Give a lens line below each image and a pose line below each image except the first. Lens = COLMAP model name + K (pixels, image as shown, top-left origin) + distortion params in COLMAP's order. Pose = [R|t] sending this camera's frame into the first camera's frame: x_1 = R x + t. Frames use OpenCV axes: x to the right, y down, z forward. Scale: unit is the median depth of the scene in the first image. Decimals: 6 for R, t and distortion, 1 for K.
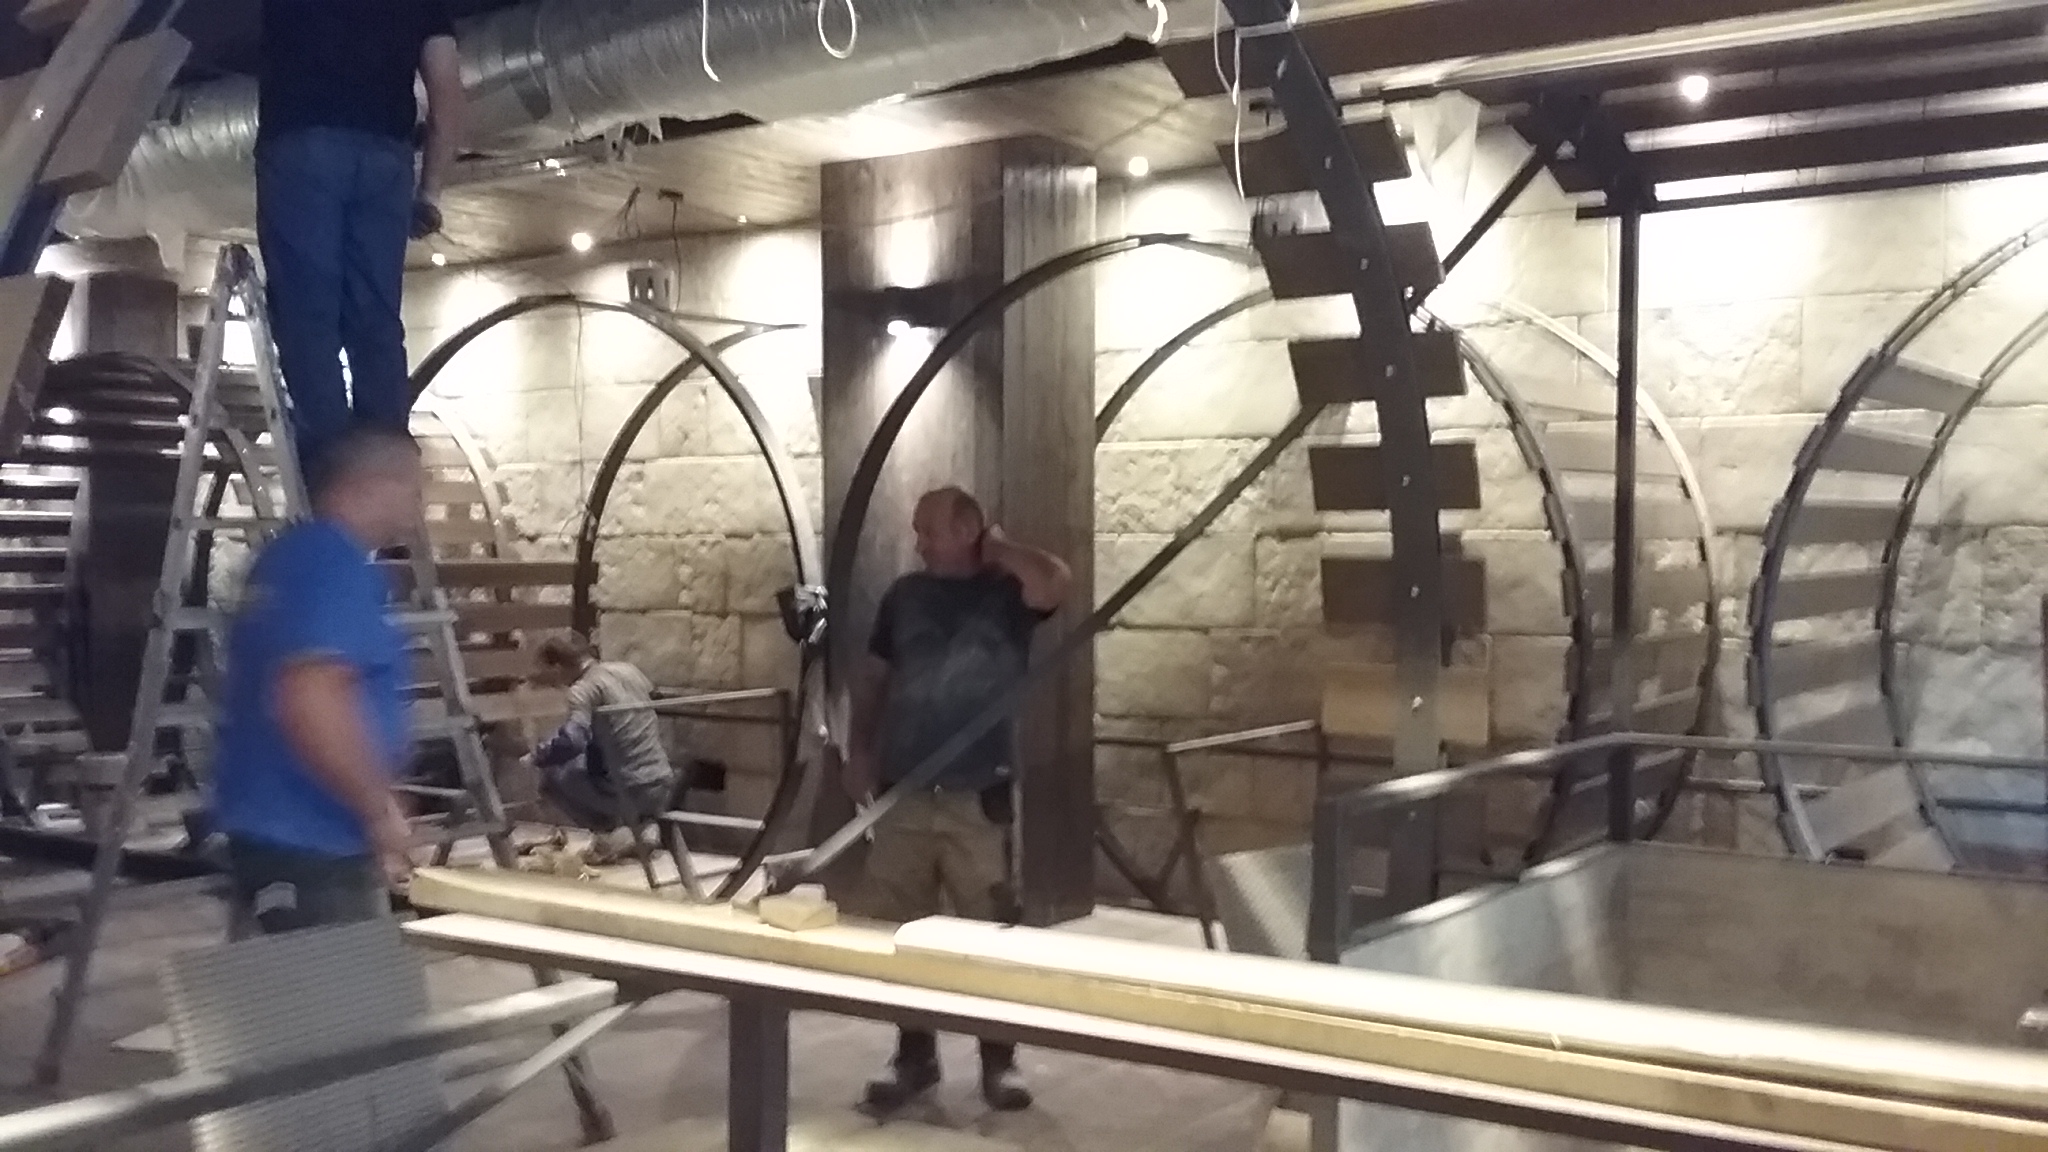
lens RADIAL K [[1862.8, 0, 1024.0], [0, 1862.8, 576.0], [0, 0, 1]] dist [0.119364, -0.235340]
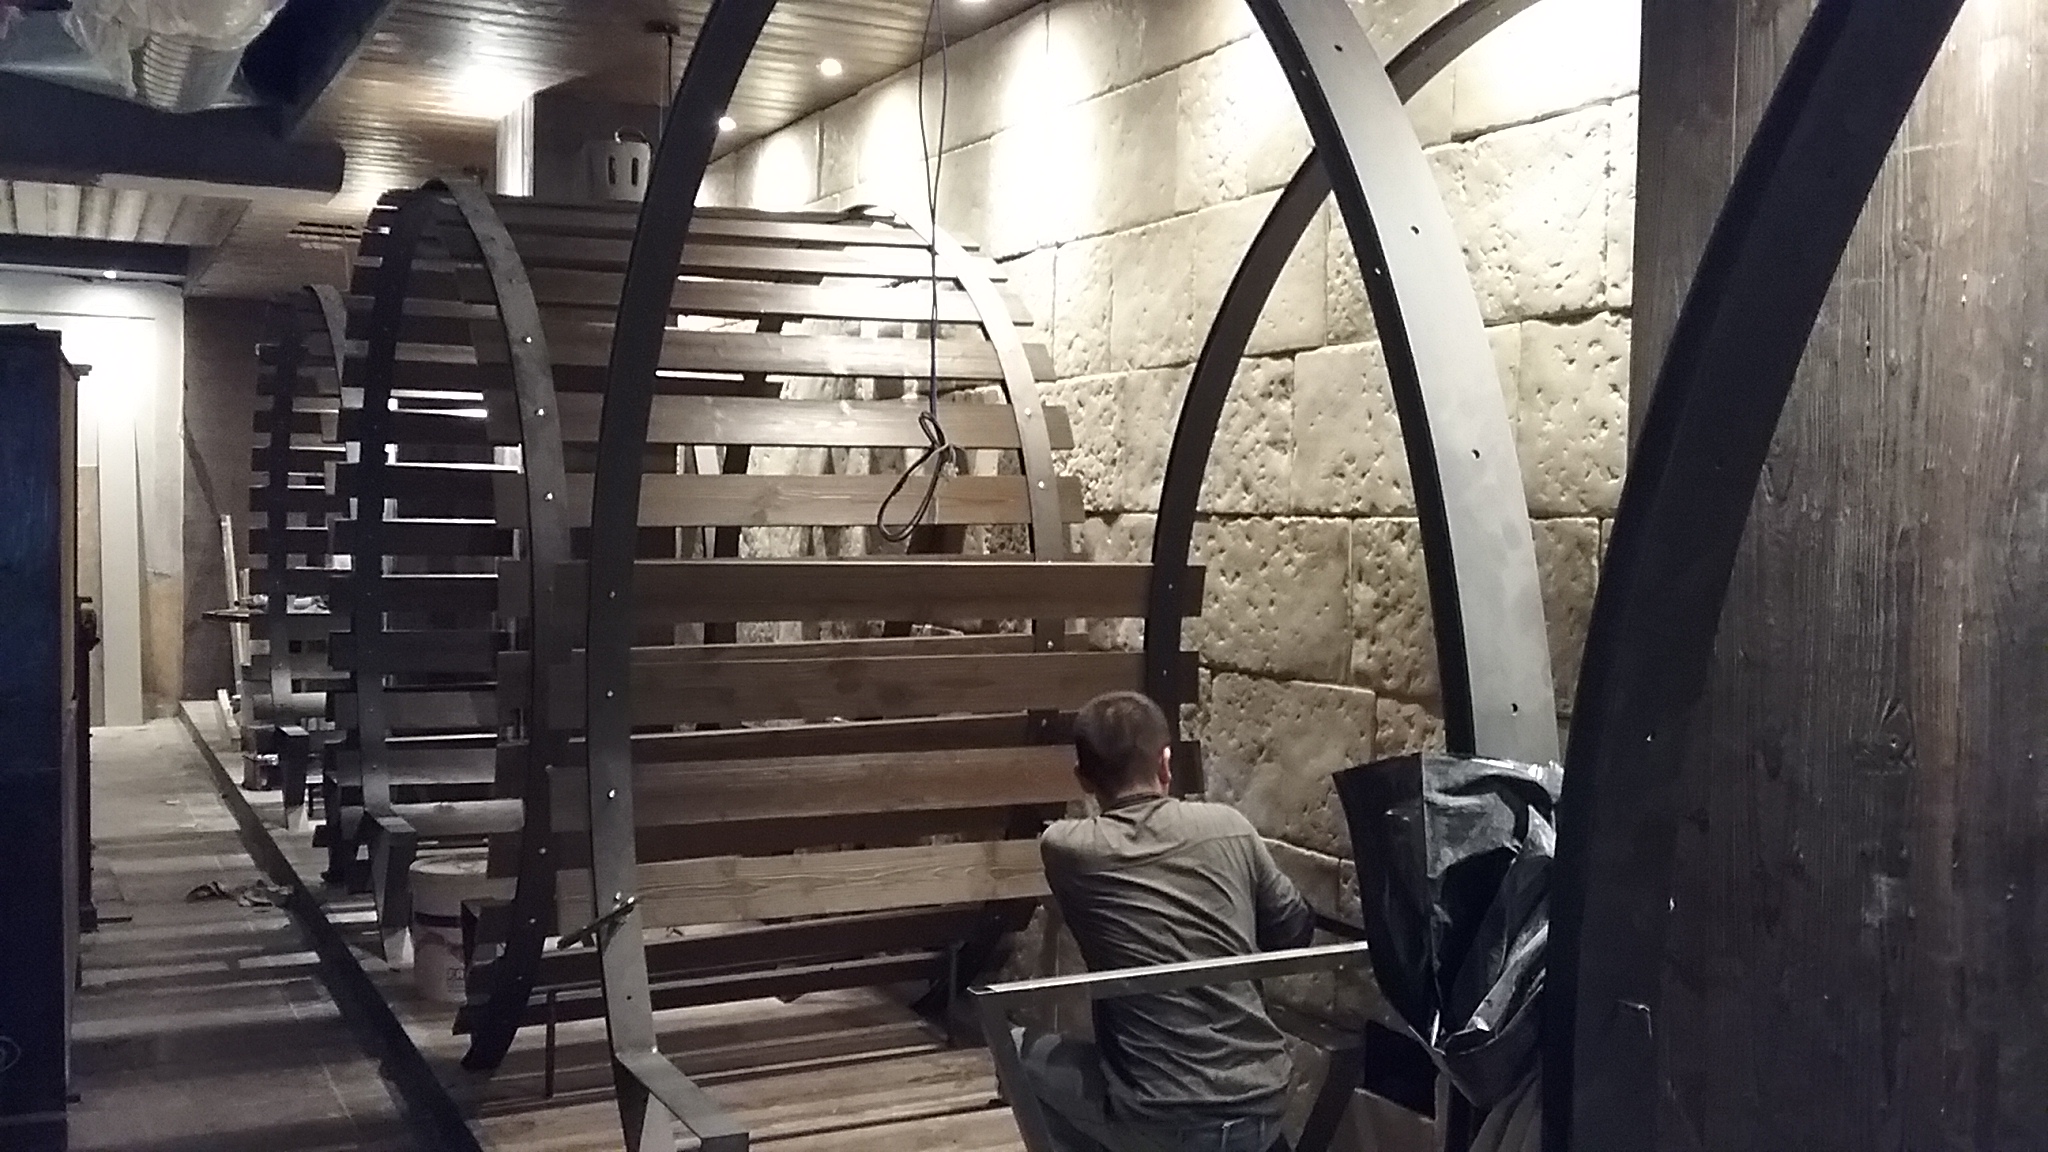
lens RADIAL K [[1862.8, 0, 1024.0], [0, 1862.8, 576.0], [0, 0, 1]] dist [0.119364, -0.235340]
pose [[0.881079, 0.032758, -0.471833, -0.042437], [-0.026885, 0.999454, 0.019186, -0.013479], [0.472204, -0.004219, 0.881479, 0.561347]]
